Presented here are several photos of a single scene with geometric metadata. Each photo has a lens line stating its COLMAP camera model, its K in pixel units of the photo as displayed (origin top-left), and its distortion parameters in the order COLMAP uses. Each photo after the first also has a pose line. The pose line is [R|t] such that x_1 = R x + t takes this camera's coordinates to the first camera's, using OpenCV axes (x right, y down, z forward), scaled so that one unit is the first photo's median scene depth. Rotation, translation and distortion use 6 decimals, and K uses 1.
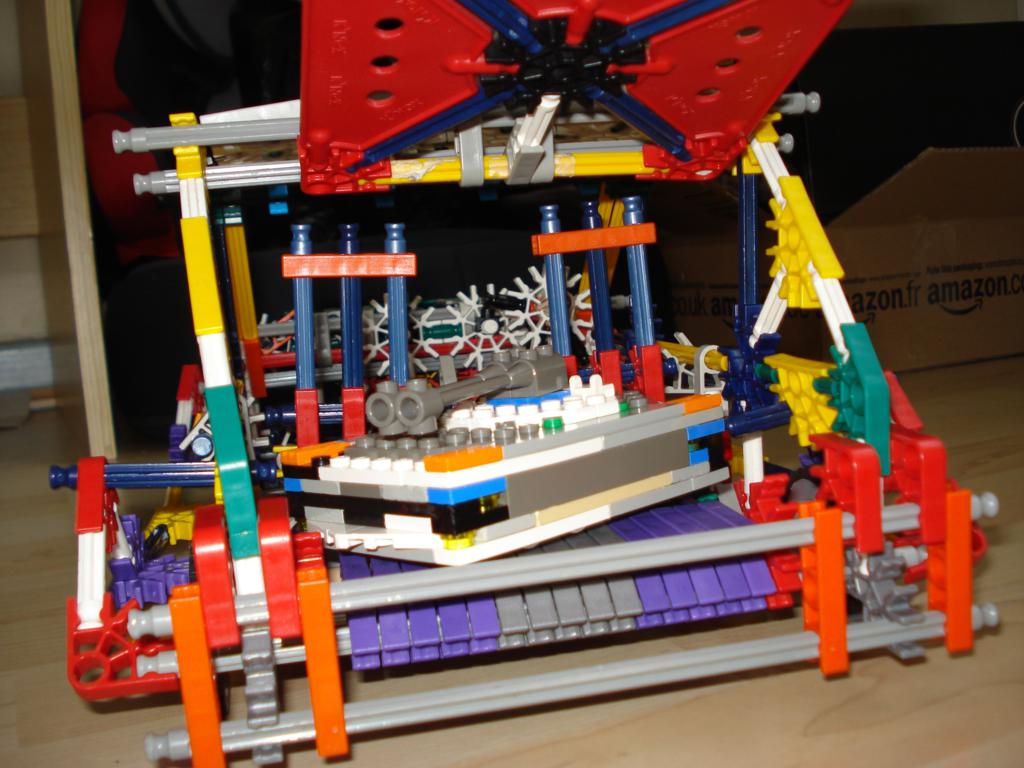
lens RADIAL K [[1108.7, 0, 512.0], [0, 1108.7, 384.0], [0, 0, 1]] dist [-0.124588, 0.017599]
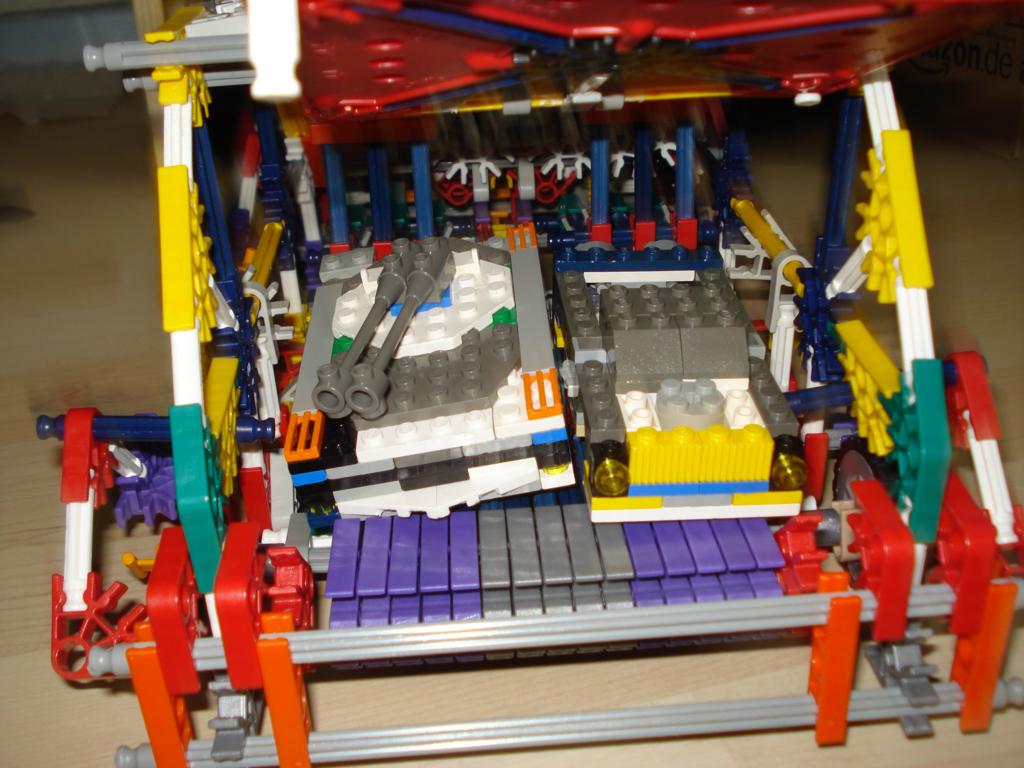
lens RADIAL K [[1108.7, 0, 512.0], [0, 1108.7, 384.0], [0, 0, 1]] dist [-0.124588, 0.017599]
pose [[0.989491, 0.103090, -0.101393, 0.078616], [-0.063903, 0.940791, 0.332911, -0.284763], [0.129709, -0.322933, 0.937491, 0.162371]]
